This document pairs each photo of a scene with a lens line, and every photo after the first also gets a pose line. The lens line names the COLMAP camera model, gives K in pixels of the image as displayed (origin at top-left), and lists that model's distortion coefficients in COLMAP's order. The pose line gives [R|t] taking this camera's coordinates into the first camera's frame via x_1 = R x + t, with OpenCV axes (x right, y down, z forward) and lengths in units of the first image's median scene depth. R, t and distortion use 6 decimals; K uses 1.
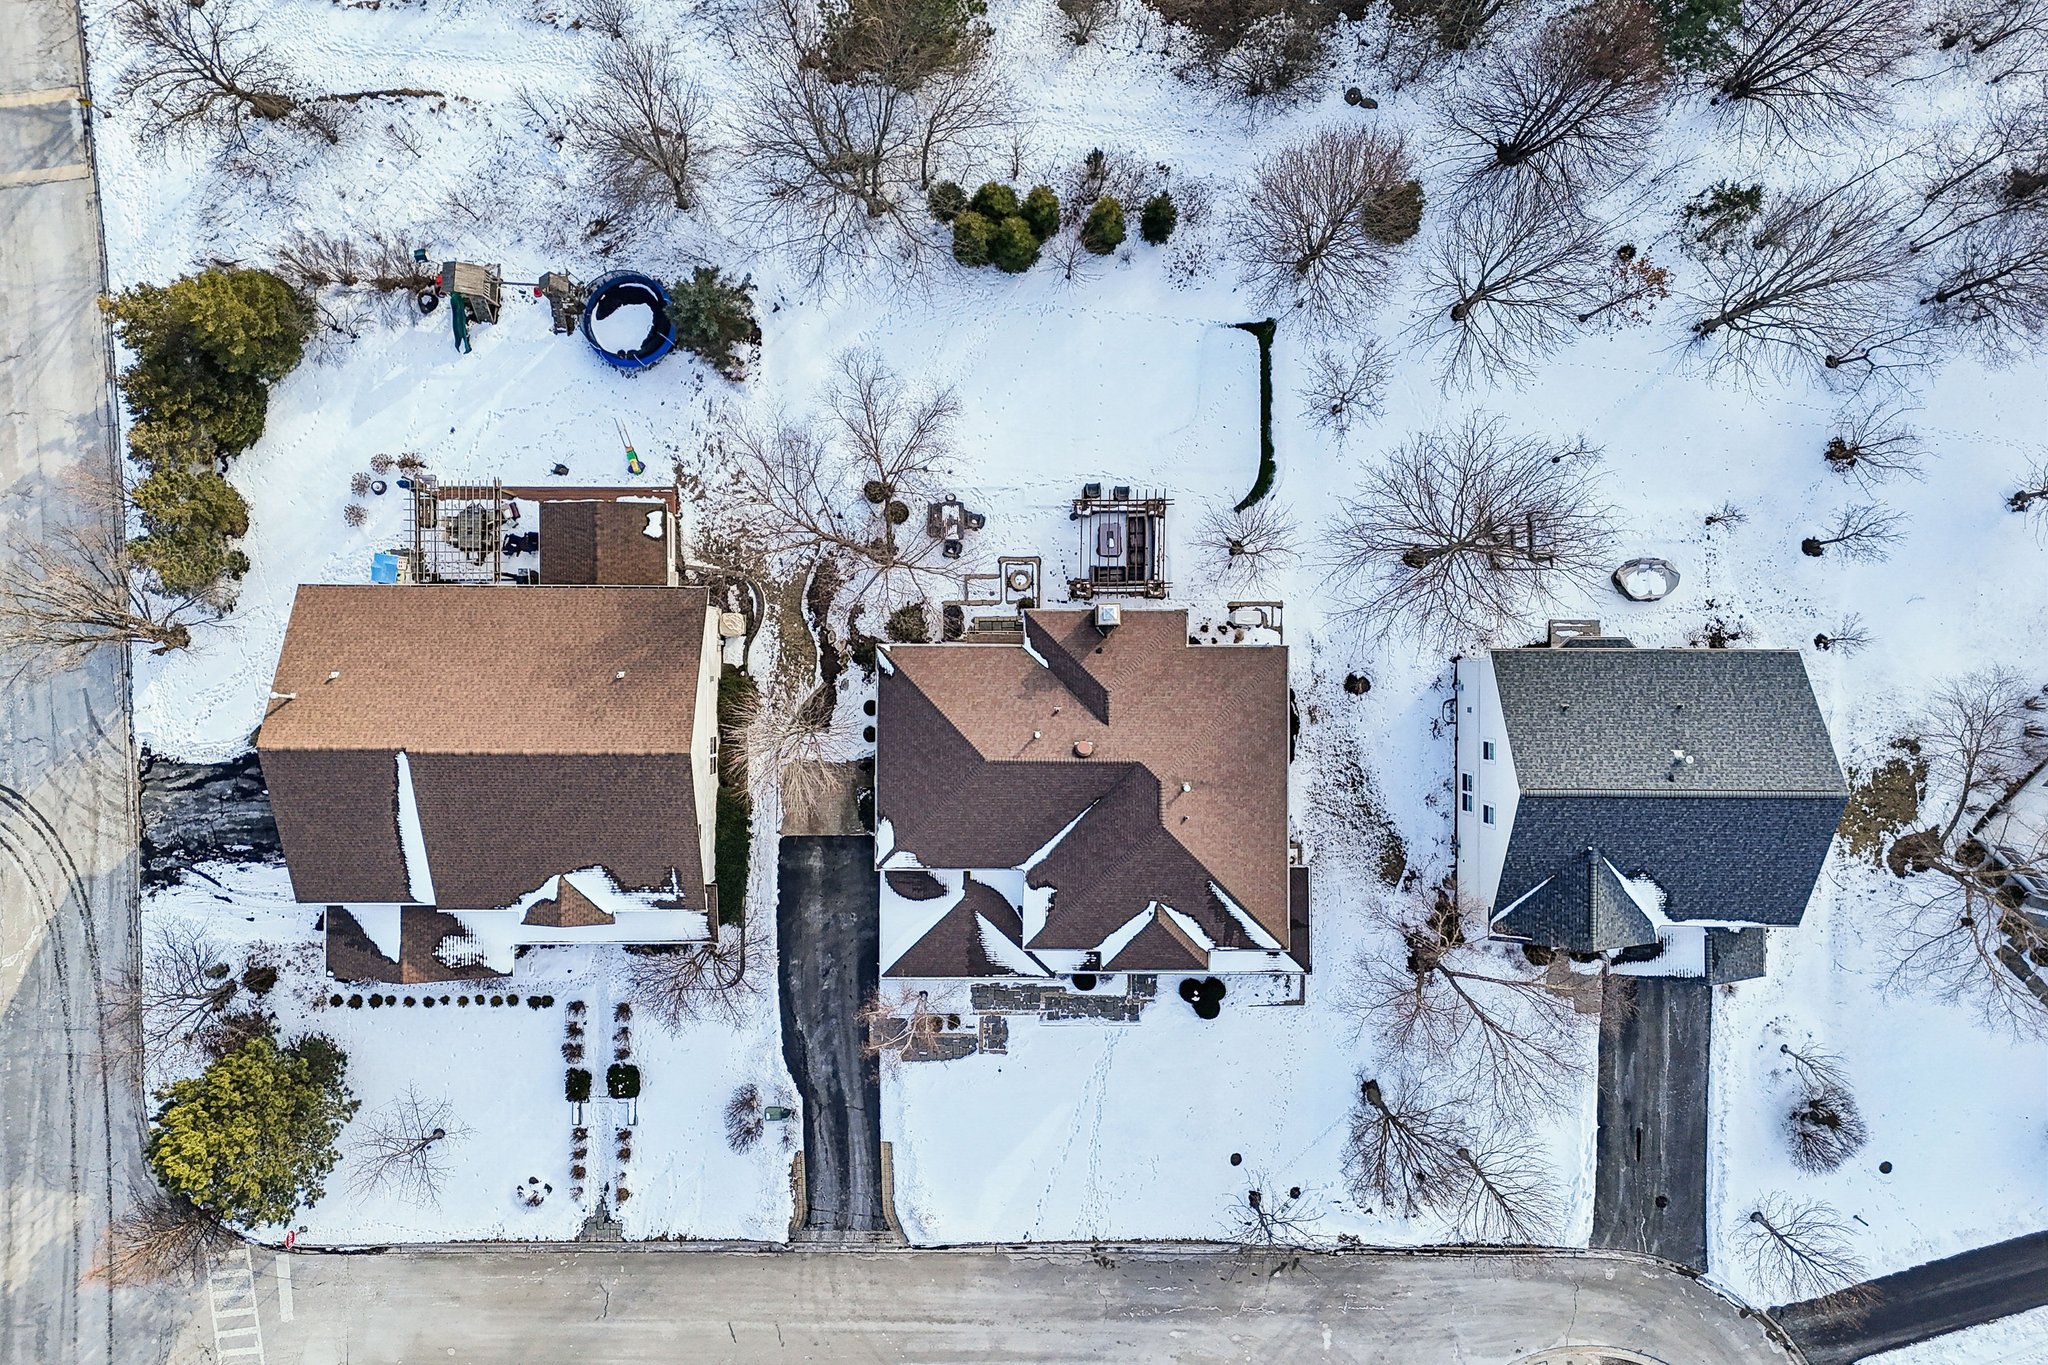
lens RADIAL K [[1516.2, 0, 1016.3], [0, 1516.2, 669.7], [0, 0, 1]] dist [0.058149, -0.041526]
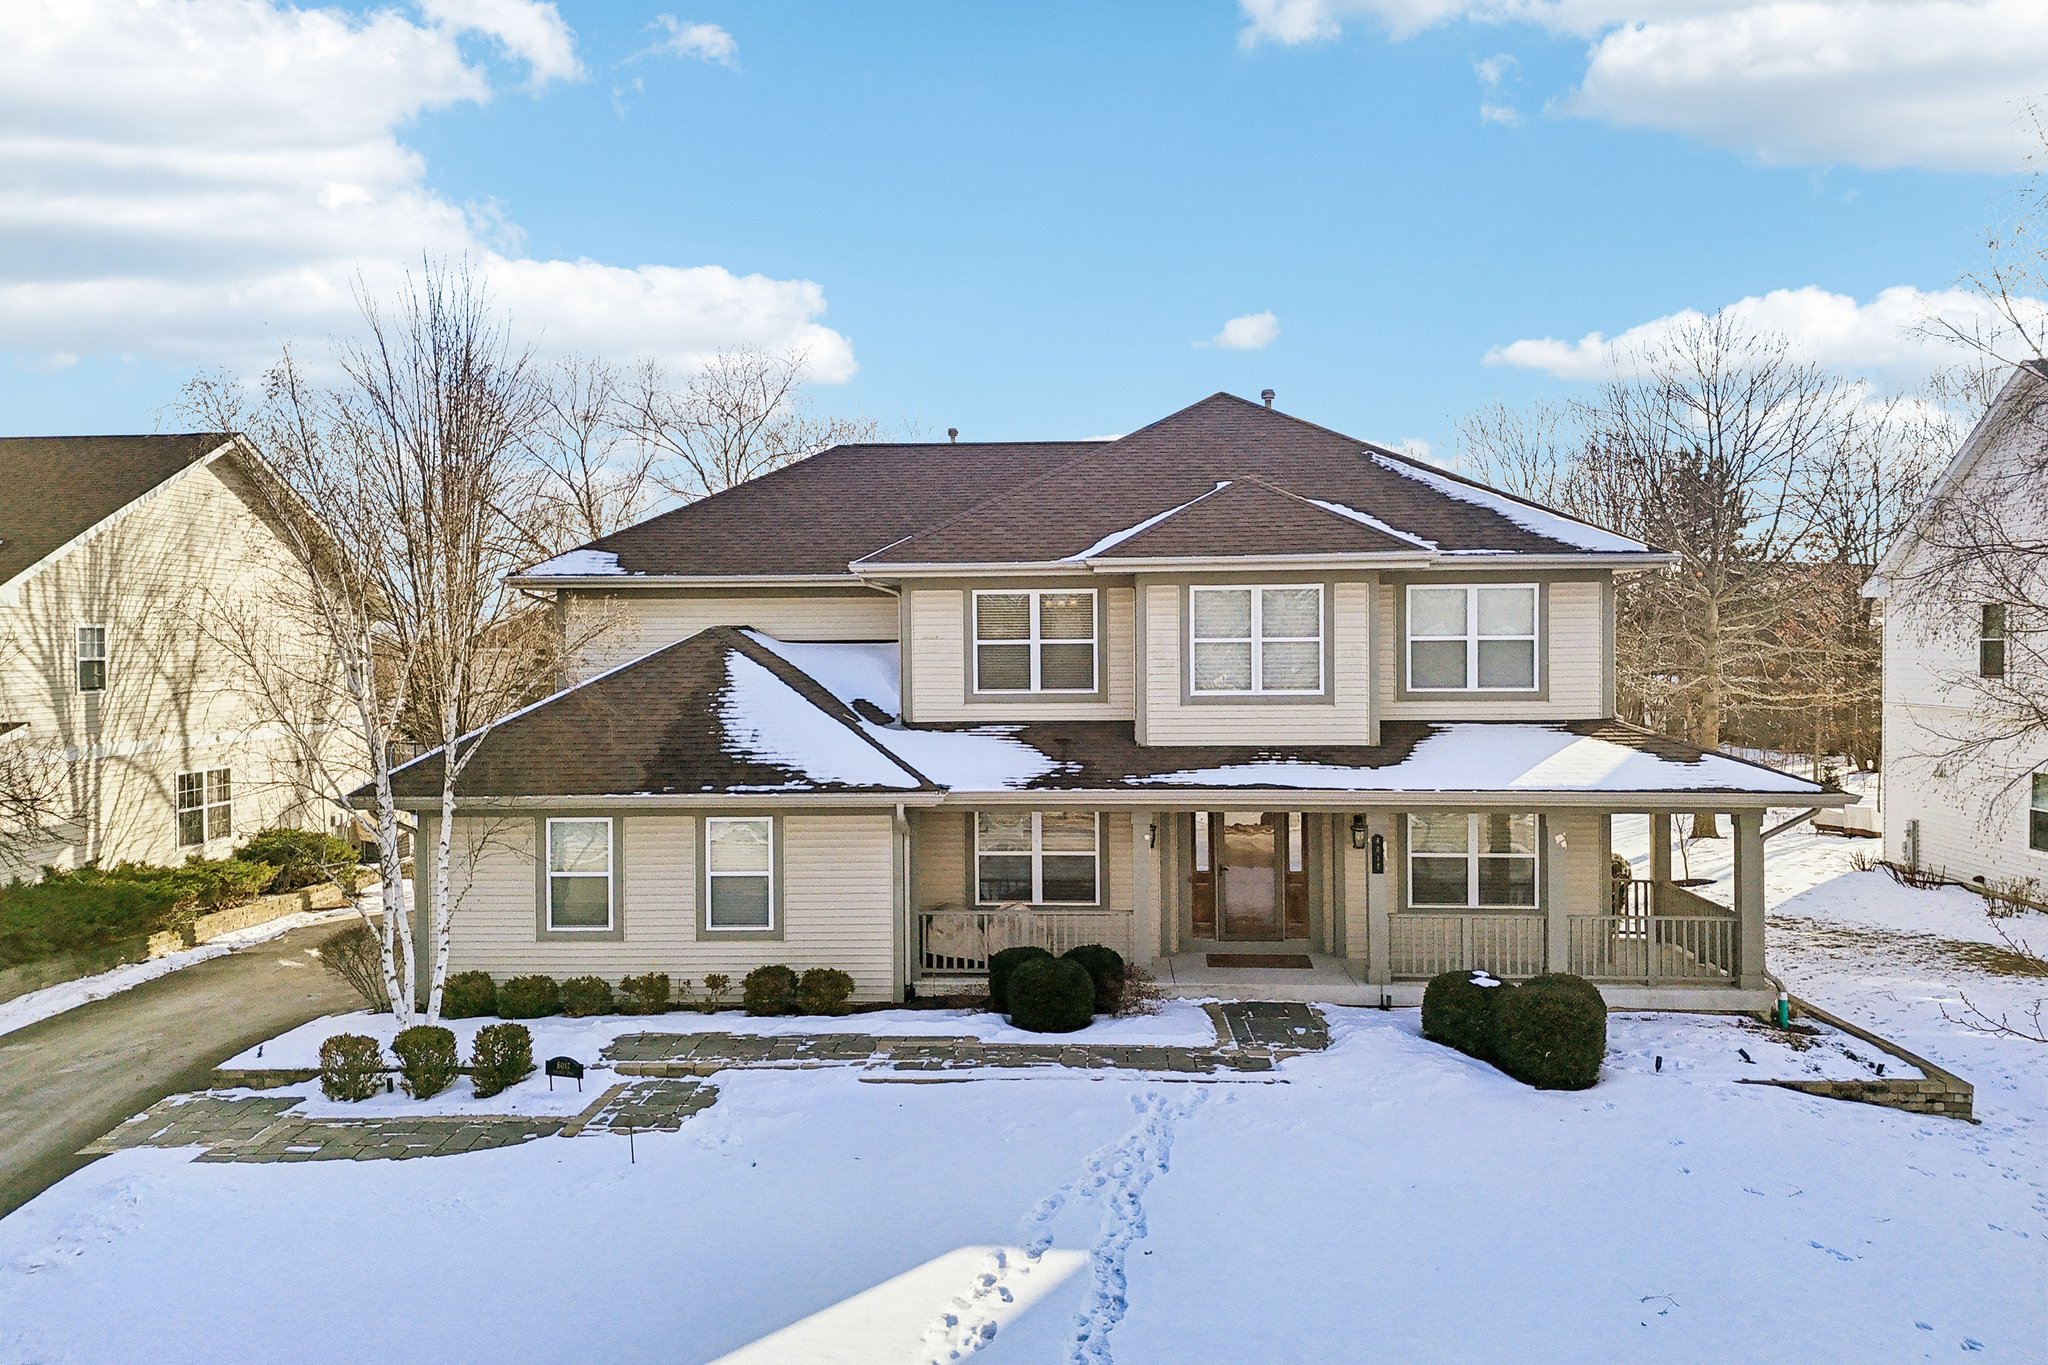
lens RADIAL K [[1516.2, 0, 1016.3], [0, 1516.2, 669.7], [0, 0, 1]] dist [0.058149, -0.041526]
pose [[0.998526, -0.002165, -0.054228, 0.053151], [-0.054193, 0.014126, -0.998431, 0.466397], [0.002928, 0.999898, 0.013988, 0.930120]]
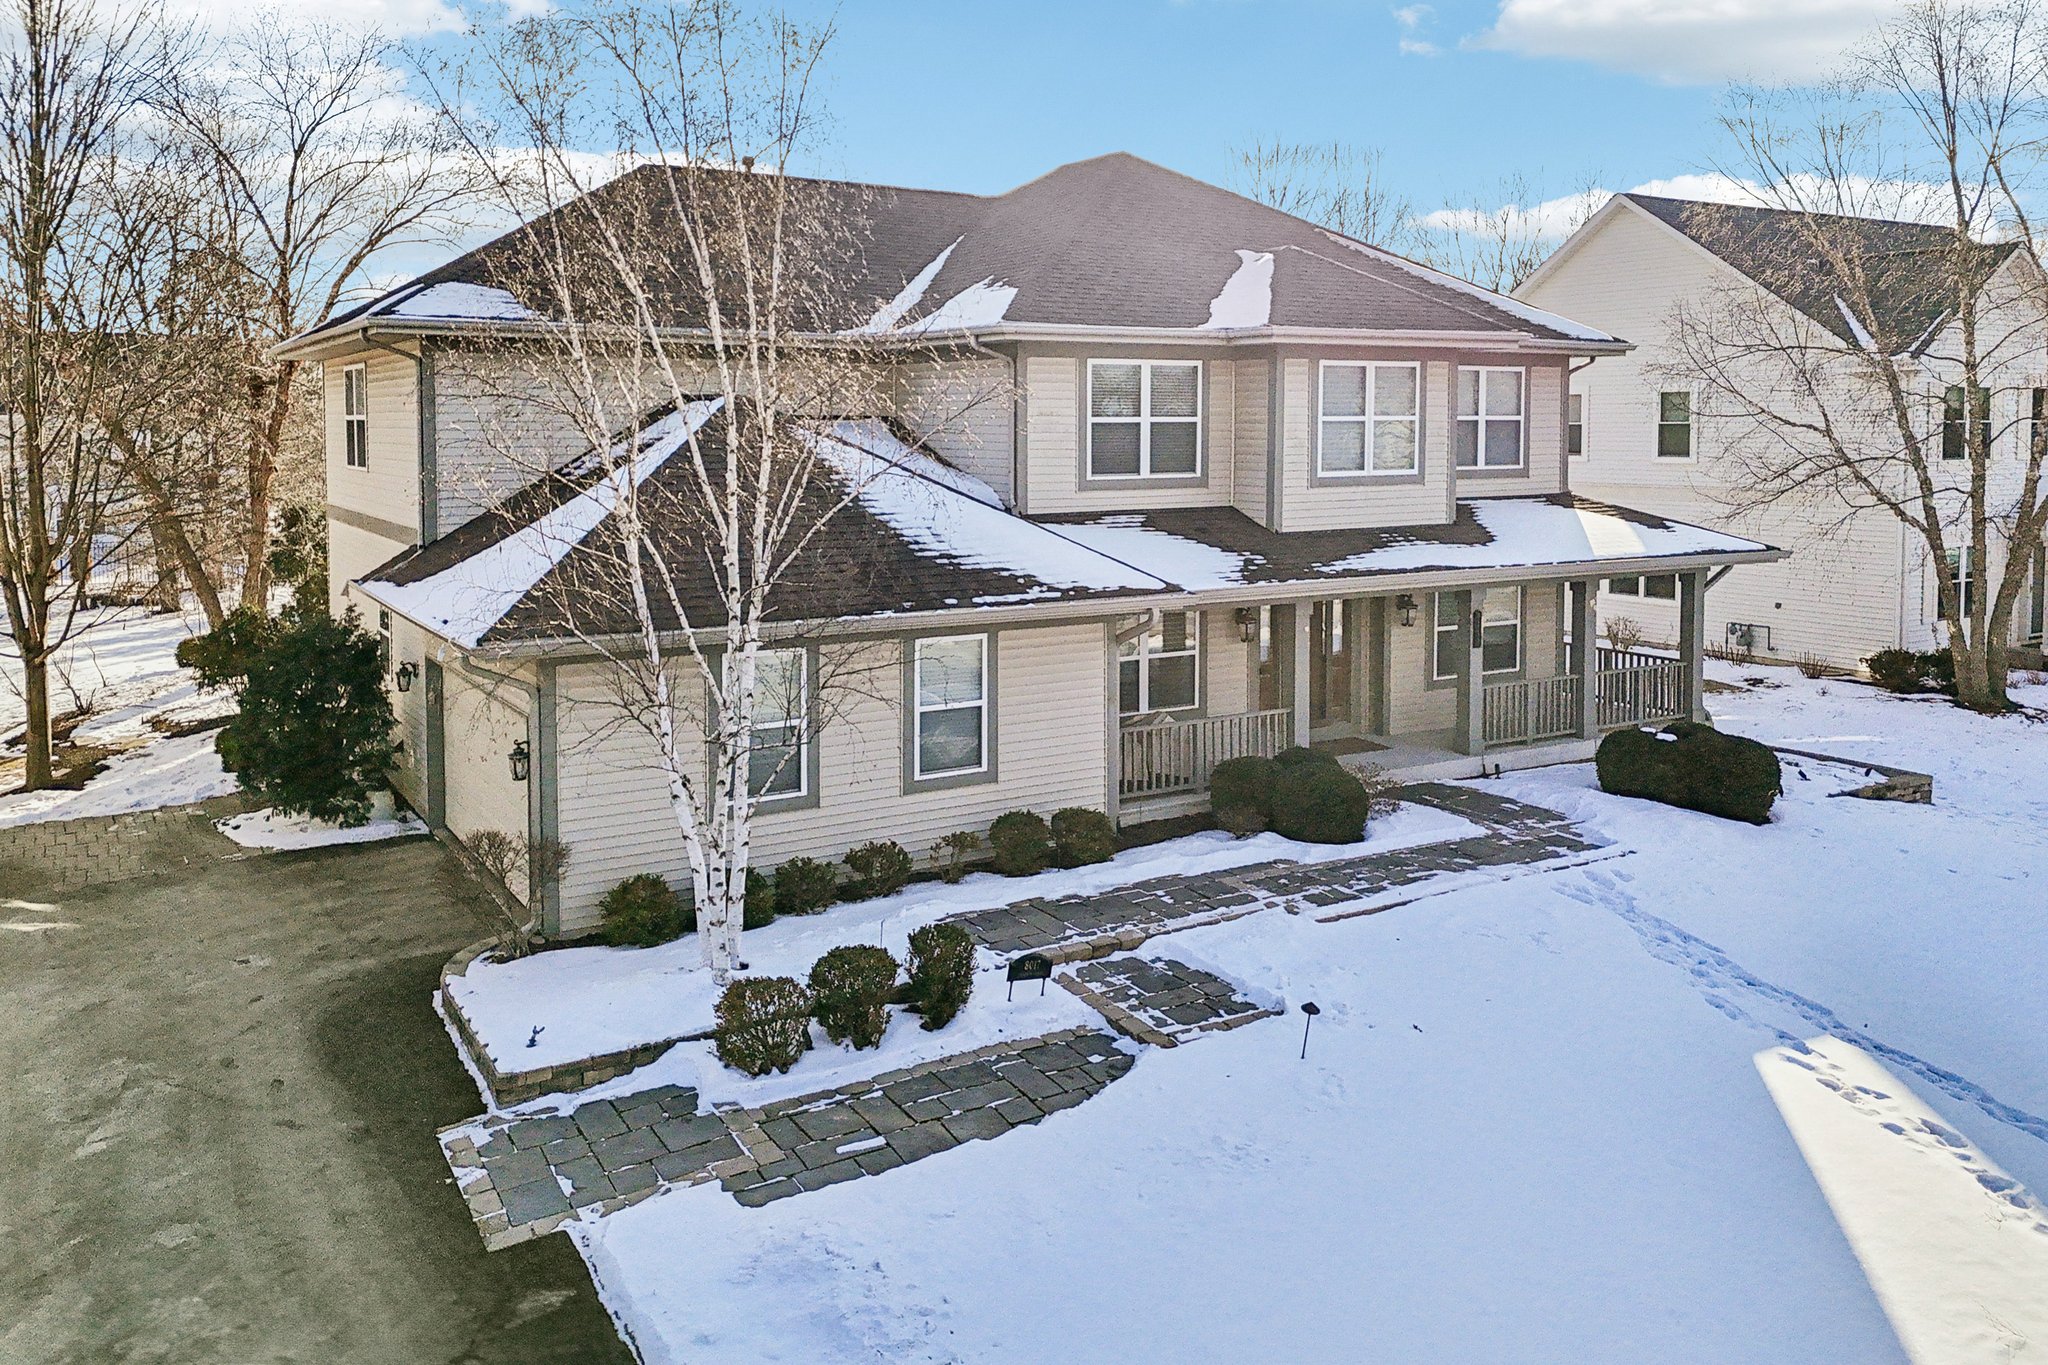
lens RADIAL K [[1546.3, 0, 1018.0], [0, 1546.3, 598.1], [0, 0, 1]] dist [0.139035, -0.201151]
pose [[0.859574, -0.054056, 0.508144, -0.123167], [0.511010, 0.088469, -0.855010, 0.388763], [0.001263, 0.994611, 0.103669, 0.931724]]
